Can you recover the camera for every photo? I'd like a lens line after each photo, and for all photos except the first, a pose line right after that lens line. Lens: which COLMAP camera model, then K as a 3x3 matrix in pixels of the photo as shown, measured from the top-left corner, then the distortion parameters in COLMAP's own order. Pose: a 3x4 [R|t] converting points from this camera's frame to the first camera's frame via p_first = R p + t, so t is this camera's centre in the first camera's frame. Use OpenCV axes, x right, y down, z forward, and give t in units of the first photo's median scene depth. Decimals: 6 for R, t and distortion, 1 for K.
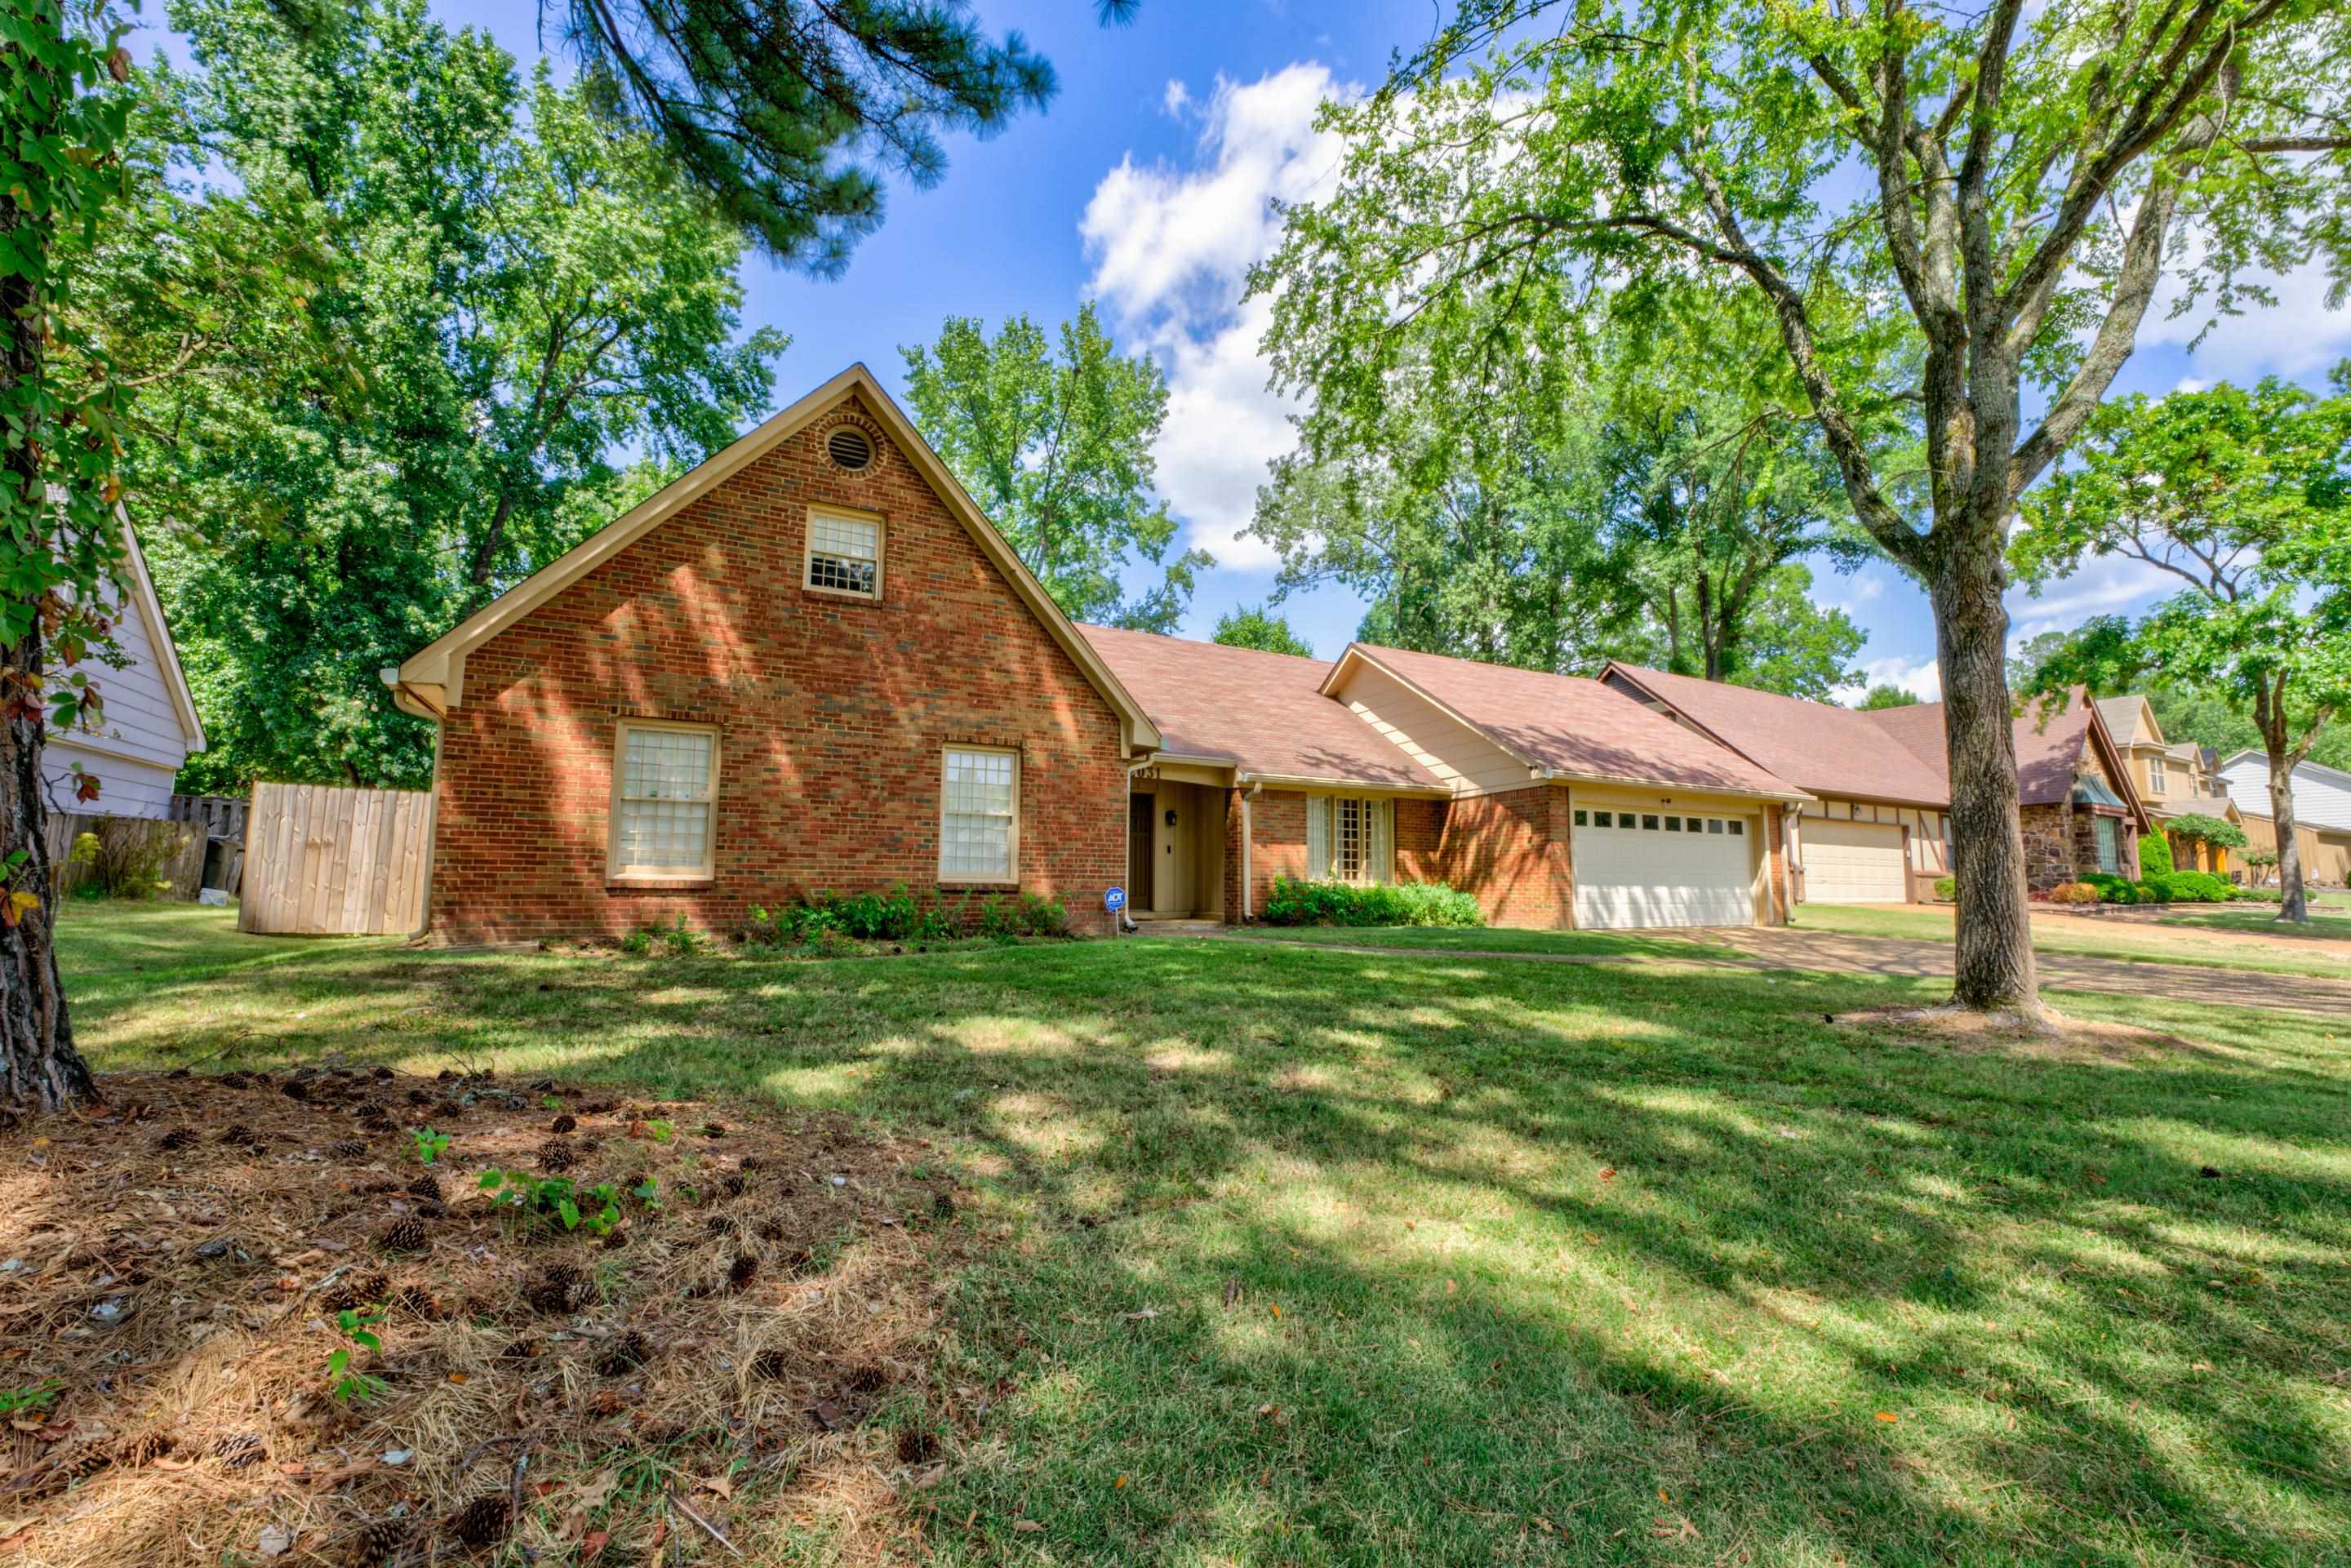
lens RADIAL K [[958.9, 0, 1171.6], [0, 958.9, 788.7], [0, 0, 1]] dist [-0.020123, 0.000699]
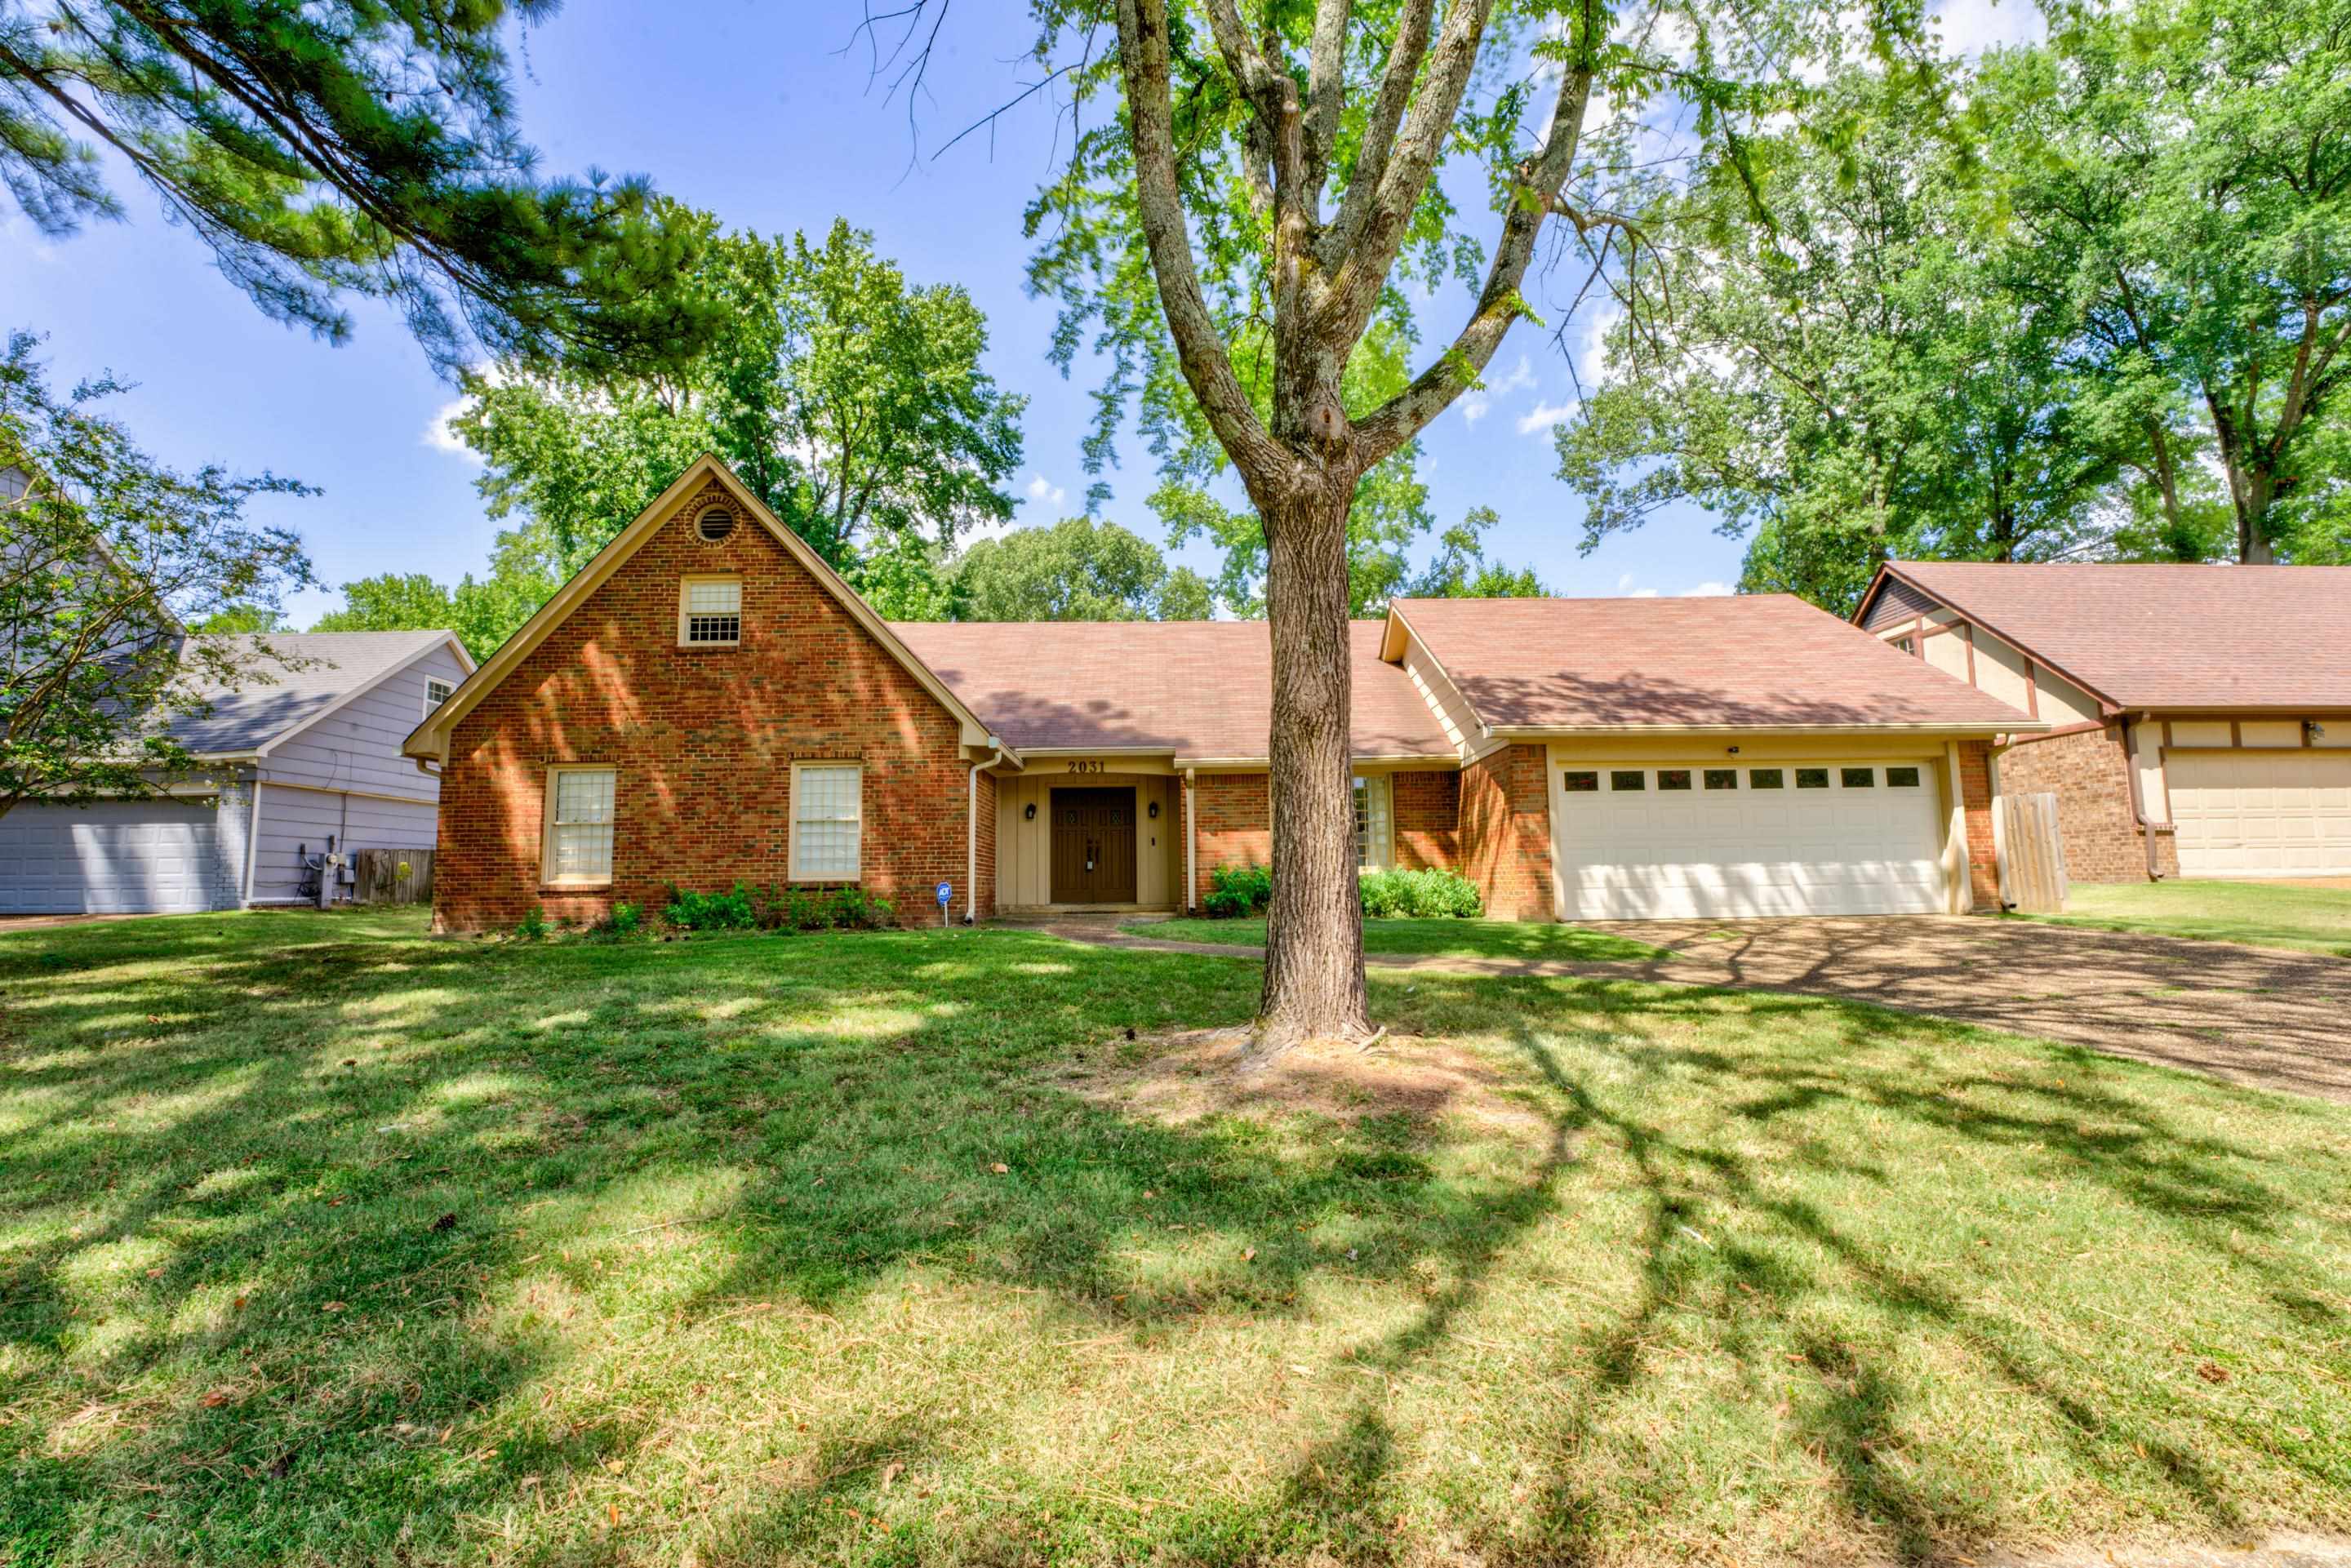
lens RADIAL K [[958.9, 0, 1171.6], [0, 958.9, 788.7], [0, 0, 1]] dist [-0.020123, 0.000699]
pose [[0.883670, -0.066201, -0.463406, 0.672712], [0.069347, 0.997540, -0.010268, 0.028840], [0.462946, -0.023062, 0.886086, 0.184929]]
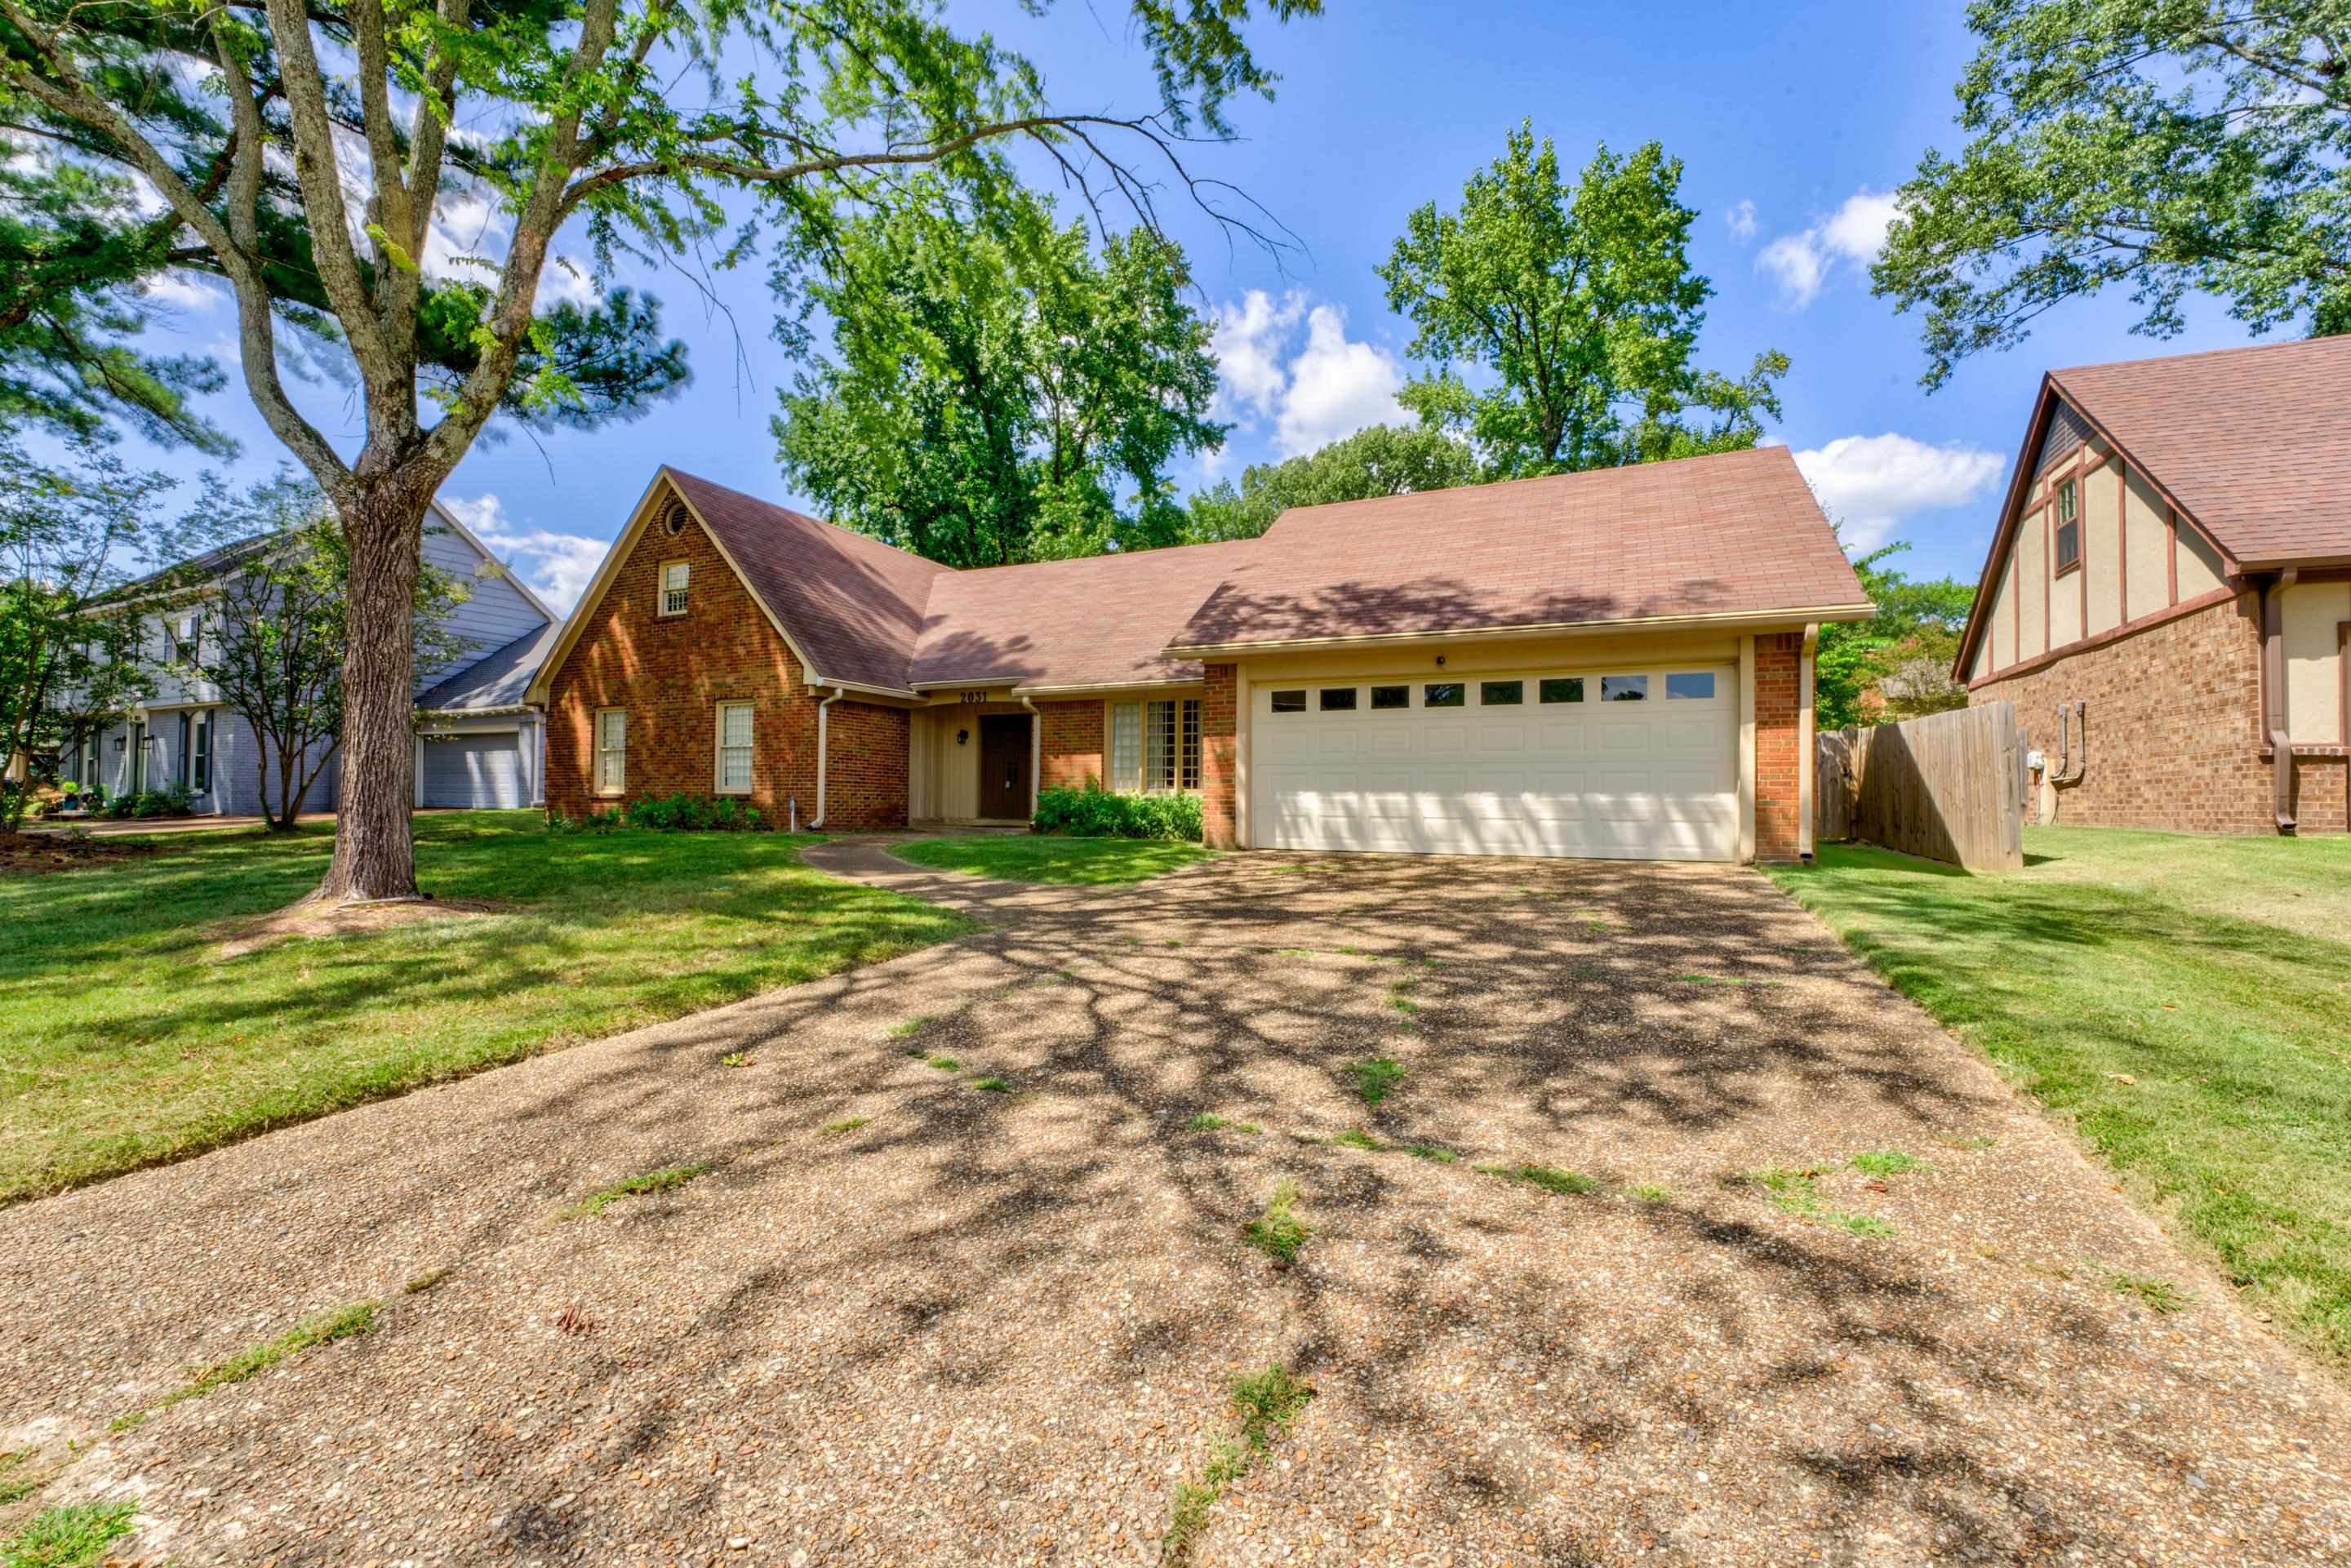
lens RADIAL K [[974.6, 0, 1164.2], [0, 974.6, 780.7], [0, 0, 1]] dist [-0.022009, 0.000173]
pose [[0.584191, -0.024062, -0.811259, 1.337949], [0.077094, 0.996686, 0.025954, 0.088734], [0.807946, -0.077705, 0.584110, 0.651027]]
